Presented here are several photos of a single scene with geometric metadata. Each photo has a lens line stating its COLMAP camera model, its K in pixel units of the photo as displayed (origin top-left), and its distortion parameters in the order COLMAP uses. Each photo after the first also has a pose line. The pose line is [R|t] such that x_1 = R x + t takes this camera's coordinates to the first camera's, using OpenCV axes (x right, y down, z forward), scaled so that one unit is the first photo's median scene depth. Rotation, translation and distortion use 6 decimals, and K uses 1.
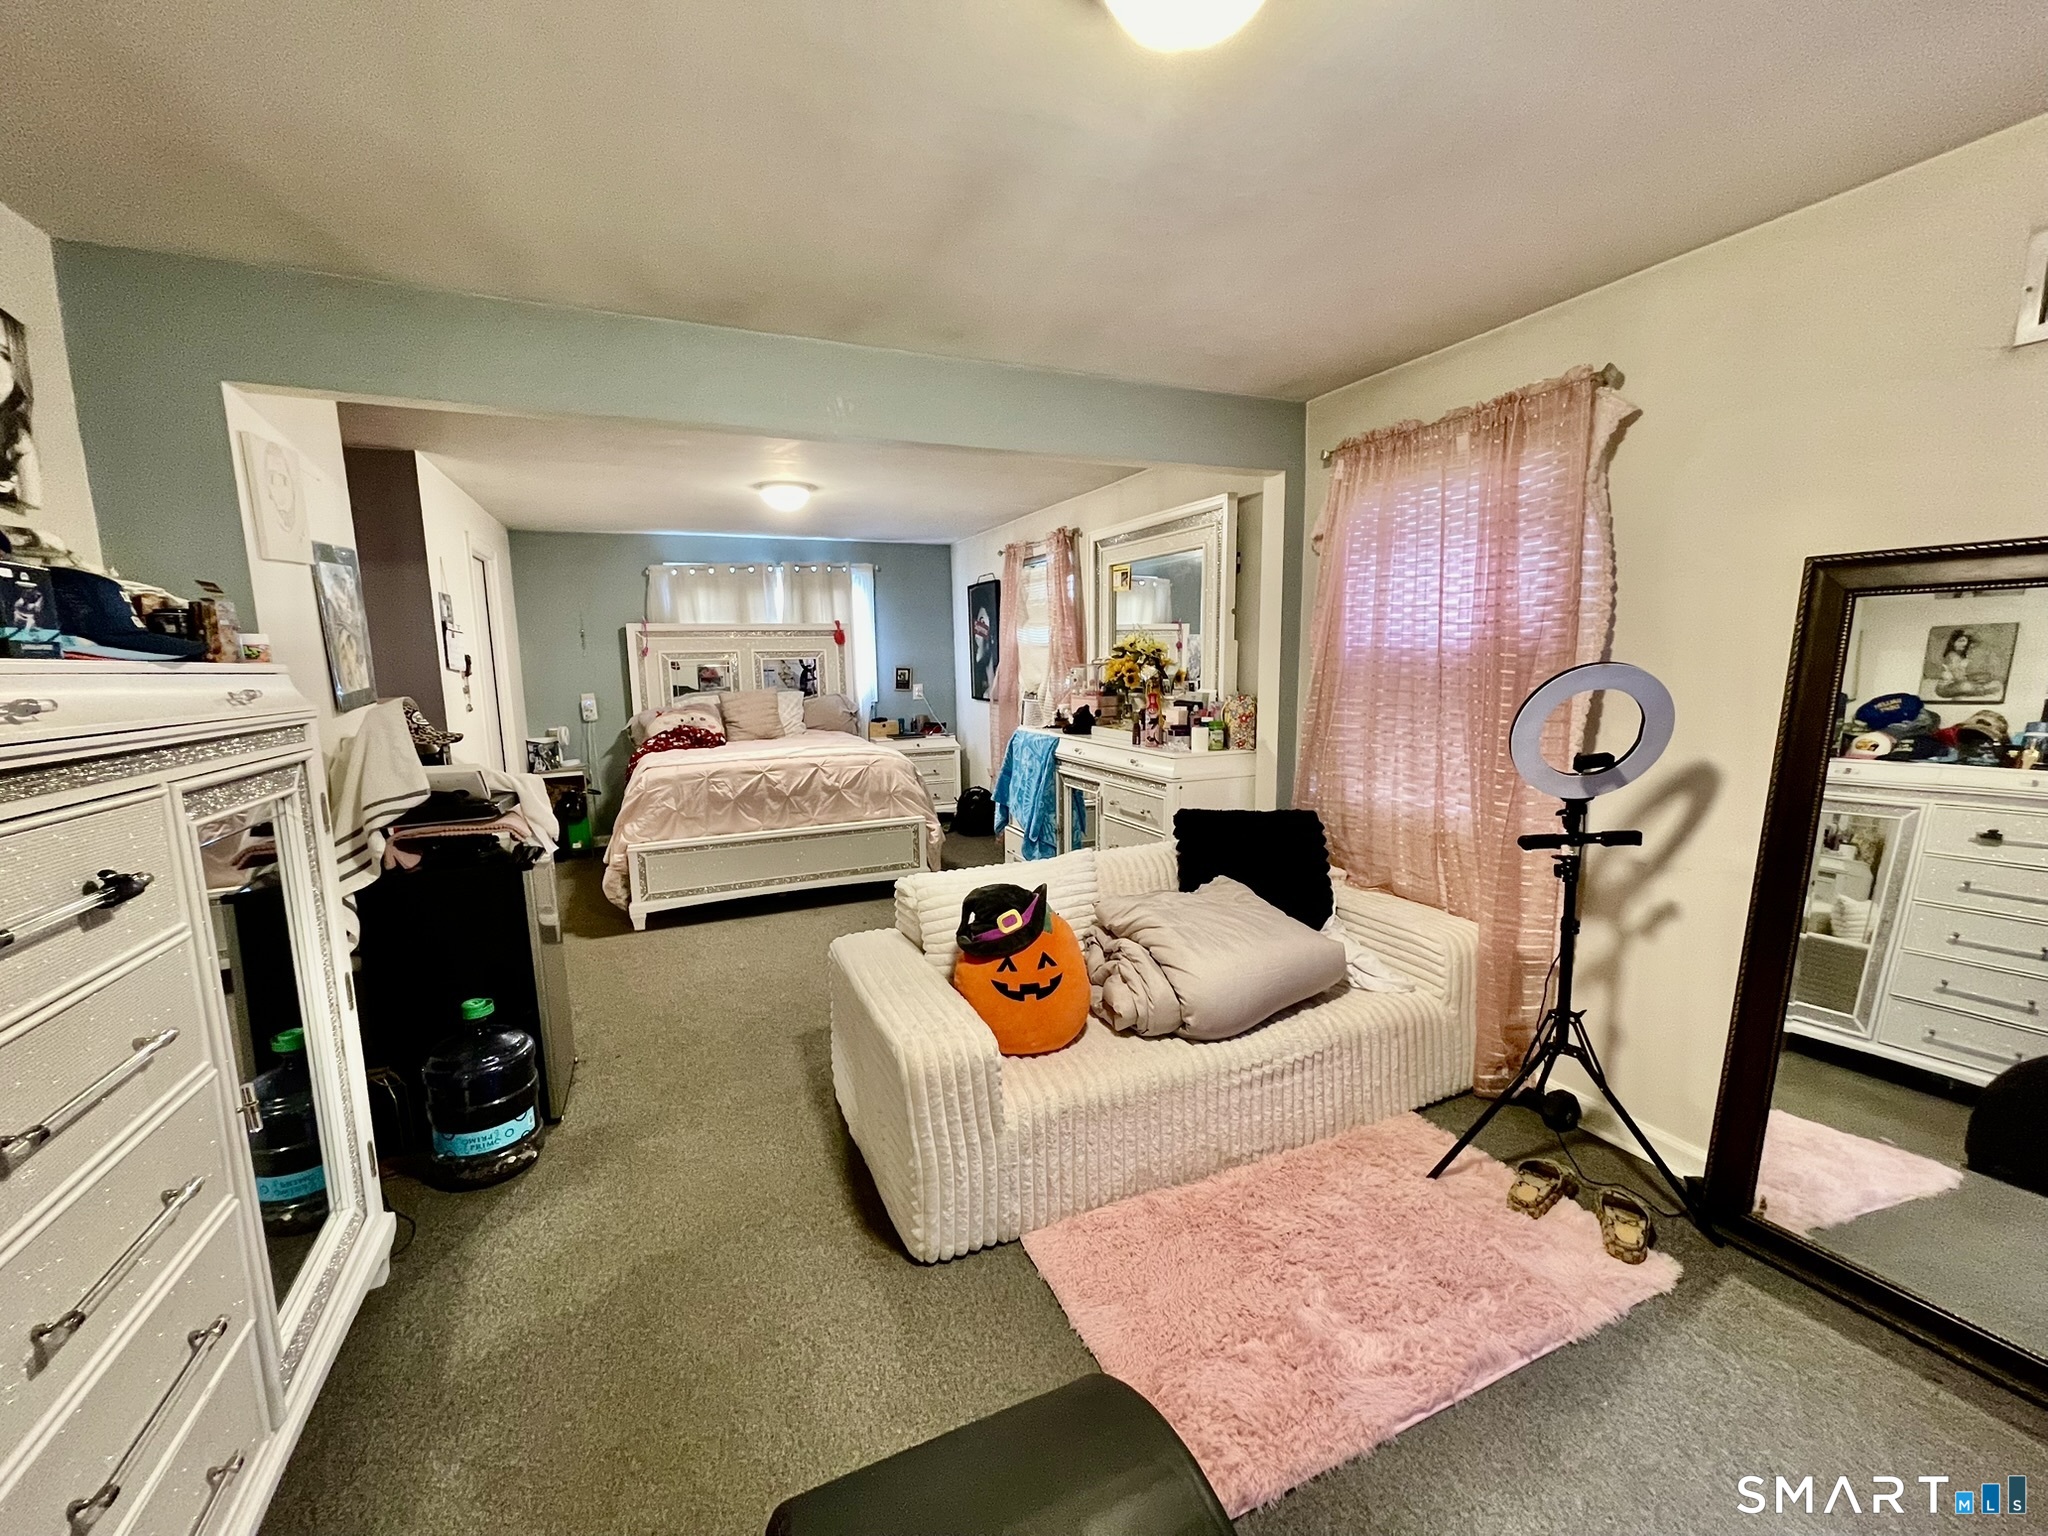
lens RADIAL K [[825.1, 0, 1024.0], [0, 825.1, 768.0], [0, 0, 1]] dist [-0.011608, 0.007597]
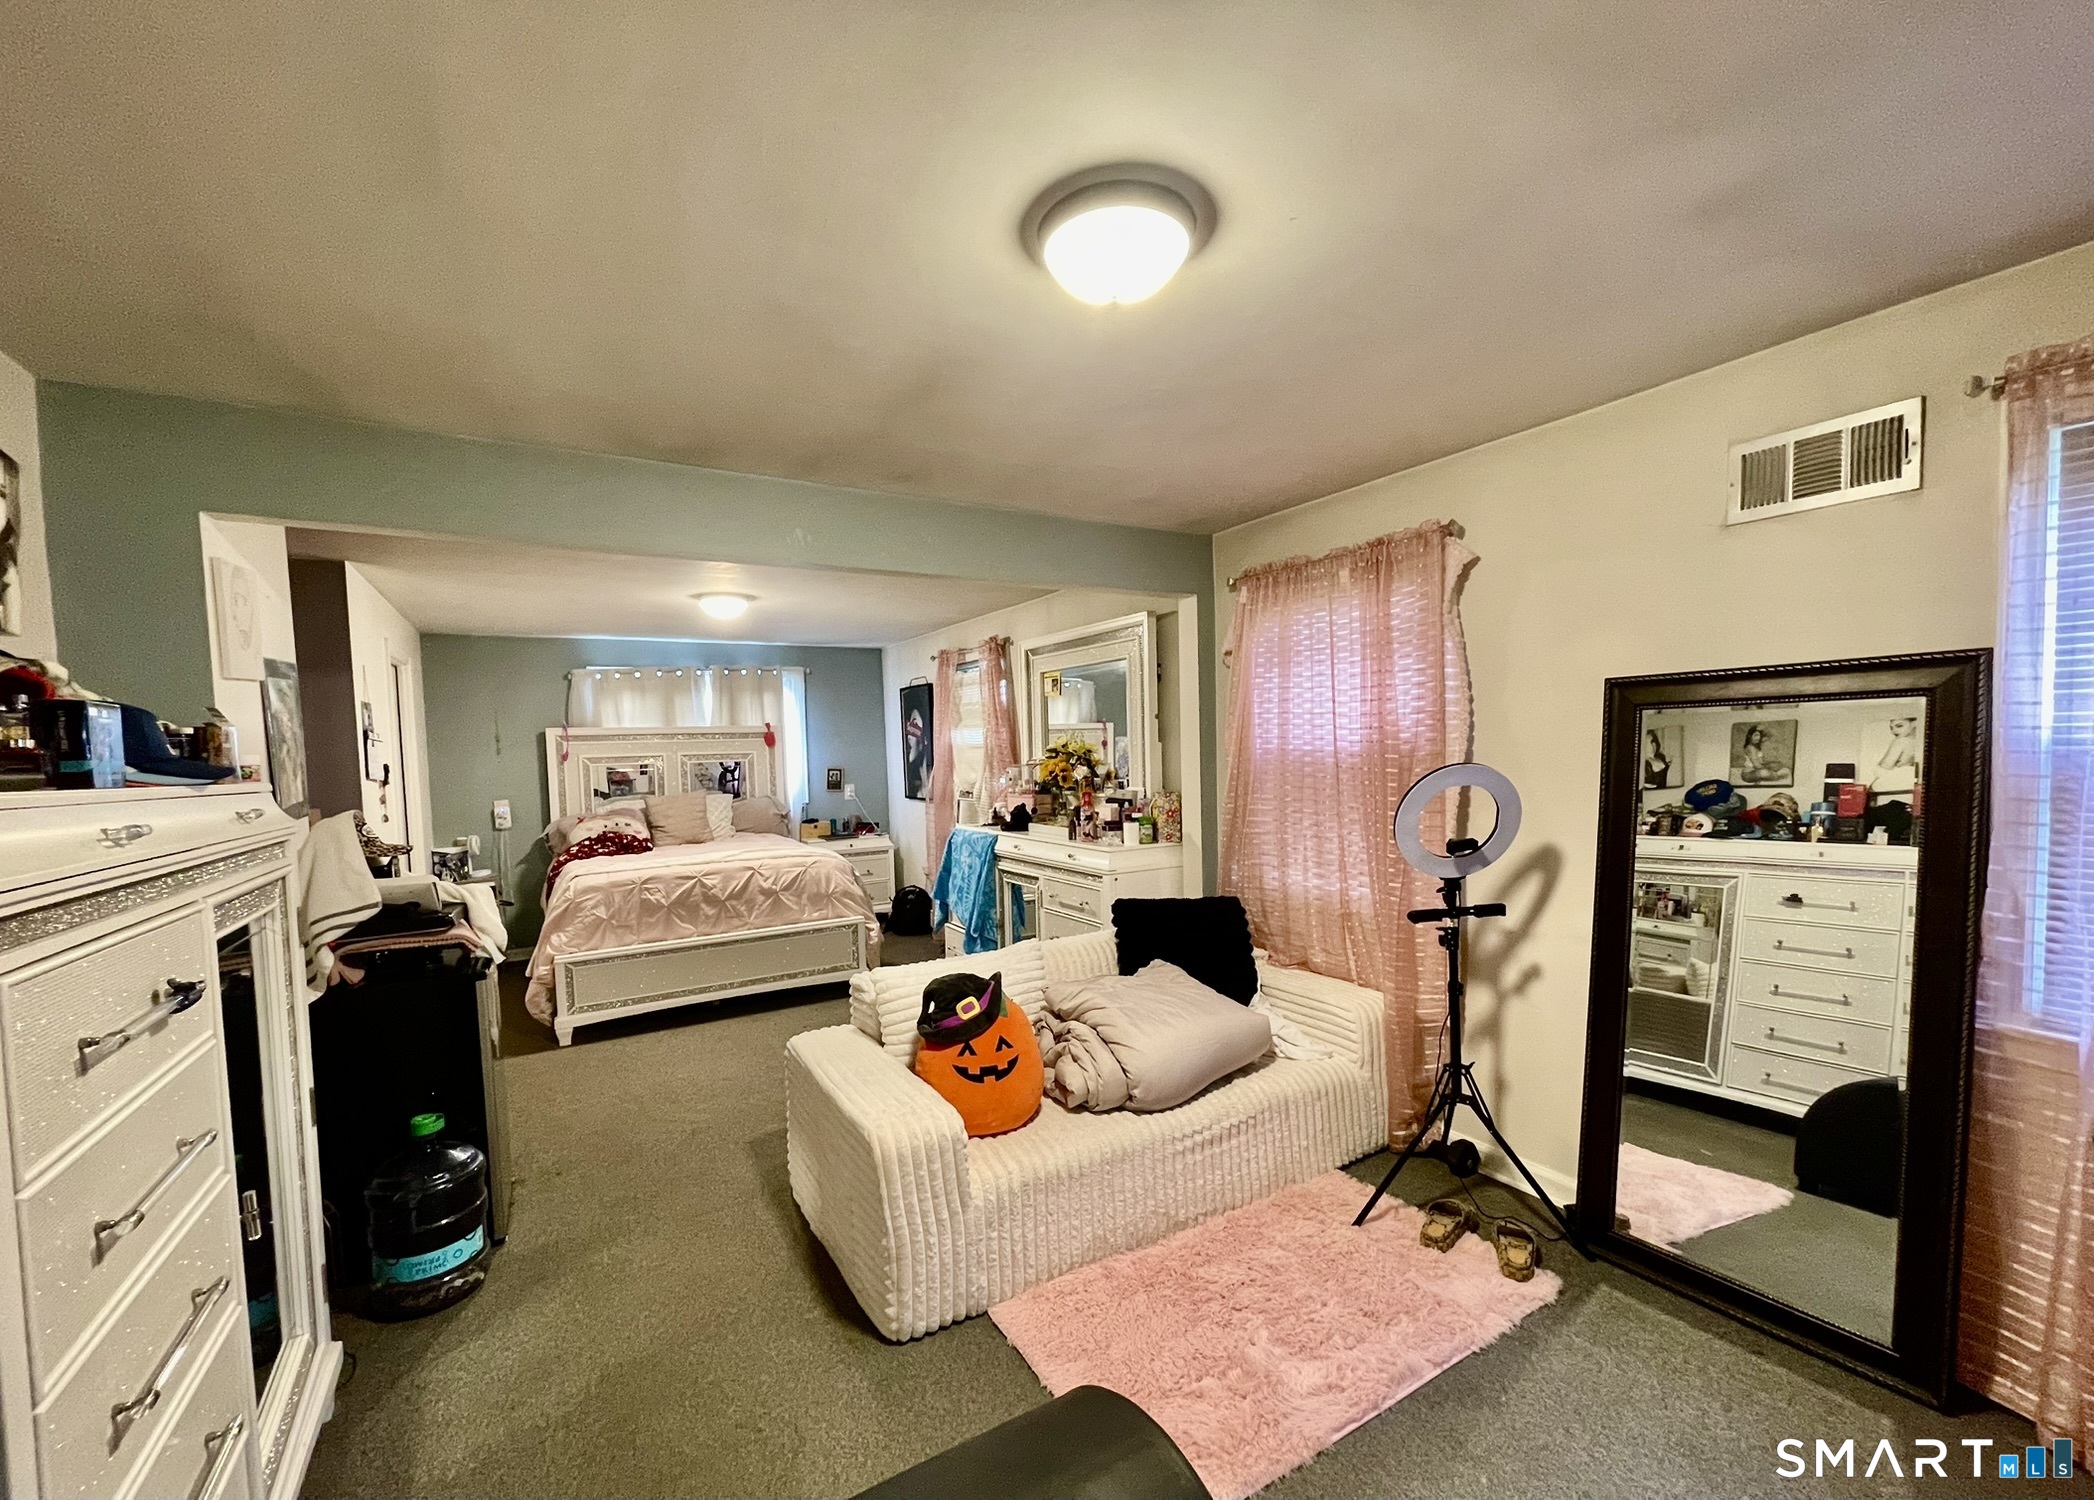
lens RADIAL K [[838.6, 0, 1042.4], [0, 838.6, 783.2], [0, 0, 1]] dist [-0.005787, 0.000146]
pose [[0.993279, -0.016596, 0.114550, -0.037868], [0.027604, 0.995076, -0.095195, 0.000473], [-0.112406, 0.097717, 0.988846, -0.111186]]
